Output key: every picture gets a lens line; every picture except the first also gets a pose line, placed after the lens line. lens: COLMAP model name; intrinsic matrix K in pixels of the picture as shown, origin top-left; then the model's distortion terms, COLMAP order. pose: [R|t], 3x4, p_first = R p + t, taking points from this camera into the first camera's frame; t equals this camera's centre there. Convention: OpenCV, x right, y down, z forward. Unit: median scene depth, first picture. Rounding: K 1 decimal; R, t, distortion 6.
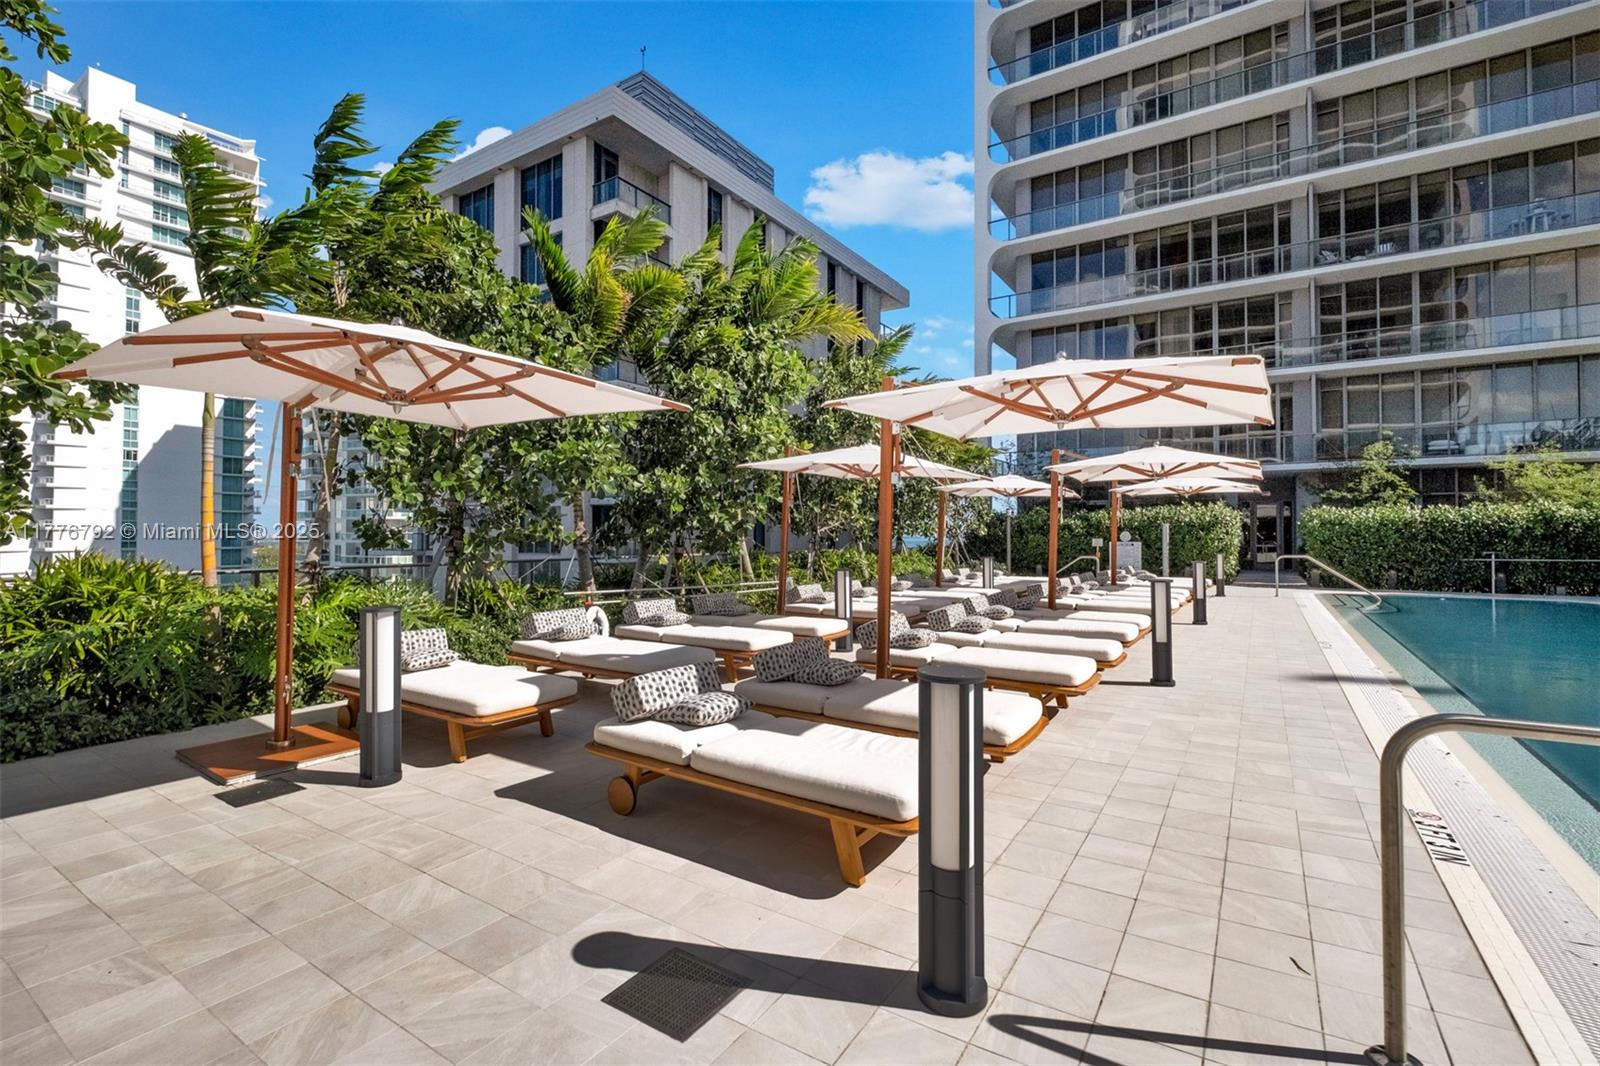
lens RADIAL K [[706.1, 0, 800.0], [0, 706.1, 533.0], [0, 0, 1]] dist [0.004375, -0.008274]
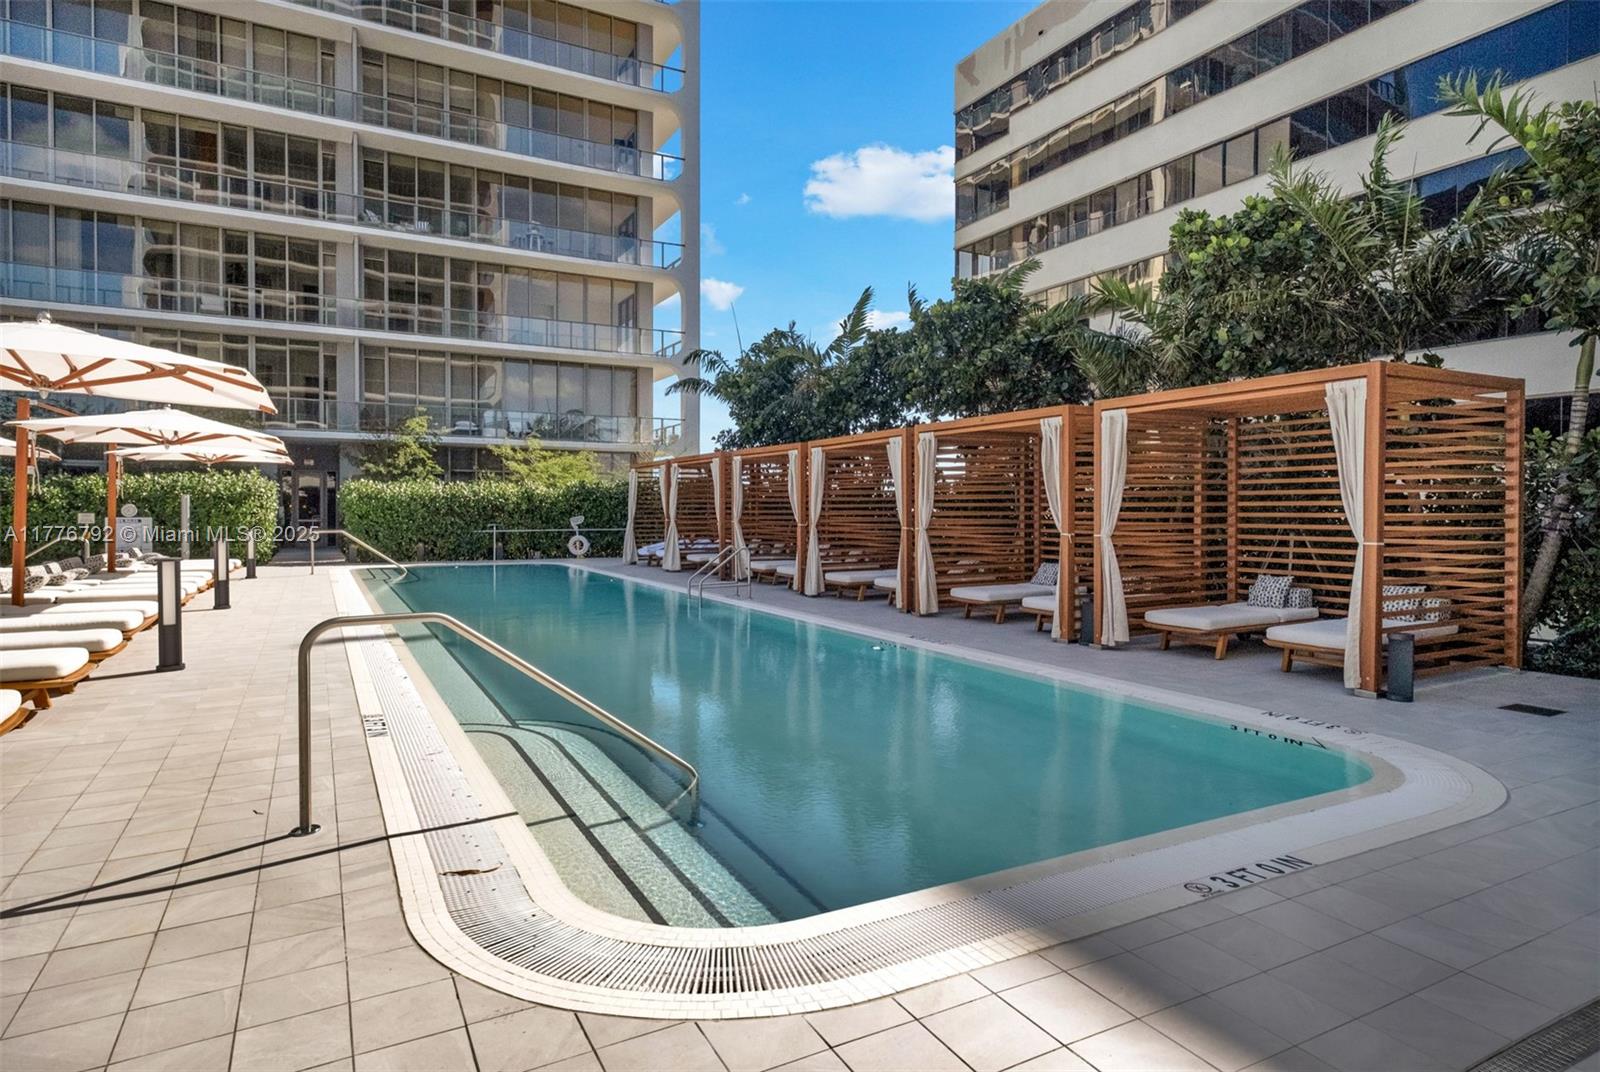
lens RADIAL K [[899.2, 0, 796.0], [0, 899.2, 513.9], [0, 0, 1]] dist [0.014004, -0.002147]
pose [[0.484394, -0.002733, 0.874846, -0.059577], [-0.006568, 0.999956, 0.006760, -0.003020], [-0.874825, -0.009020, 0.484355, -0.134222]]
